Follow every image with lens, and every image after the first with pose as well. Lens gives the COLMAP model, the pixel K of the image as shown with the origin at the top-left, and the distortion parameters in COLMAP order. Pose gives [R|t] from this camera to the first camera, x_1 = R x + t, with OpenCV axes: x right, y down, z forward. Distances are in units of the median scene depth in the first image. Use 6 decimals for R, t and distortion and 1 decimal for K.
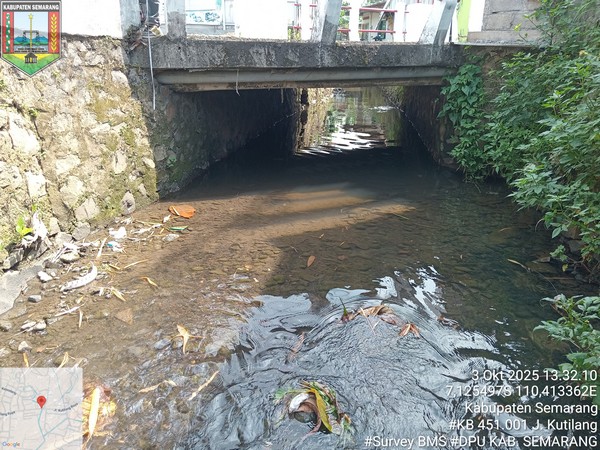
lens RADIAL K [[432.7, 0, 300.0], [0, 432.7, 225.0], [0, 0, 1]] dist [-0.001102, -0.006214]
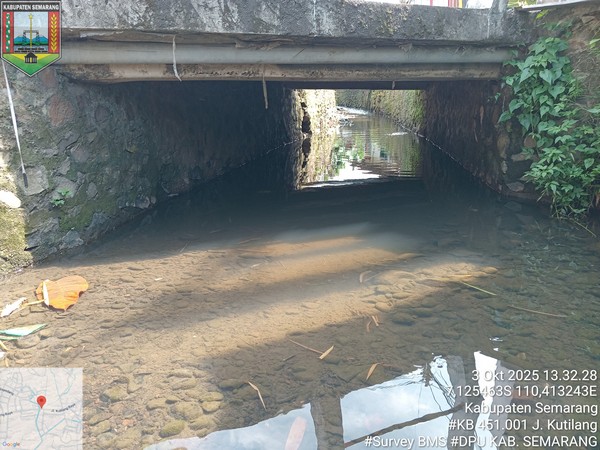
lens RADIAL K [[432.7, 0, 300.0], [0, 432.7, 225.0], [0, 0, 1]] dist [-0.001102, -0.006214]
pose [[0.999511, -0.023172, -0.020986, 0.027089], [0.021209, 0.995774, -0.089350, -0.042660], [0.022968, 0.088861, 0.995779, 0.374092]]
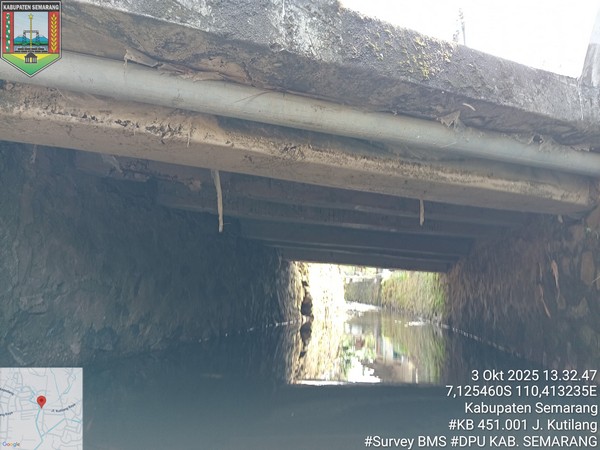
lens RADIAL K [[432.7, 0, 300.0], [0, 432.7, 225.0], [0, 0, 1]] dist [-0.001102, -0.006214]
pose [[0.998988, 0.014926, -0.042431, 0.065087], [-0.034613, 0.857541, -0.513250, -0.084626], [0.028726, 0.514199, 0.857190, 0.709869]]
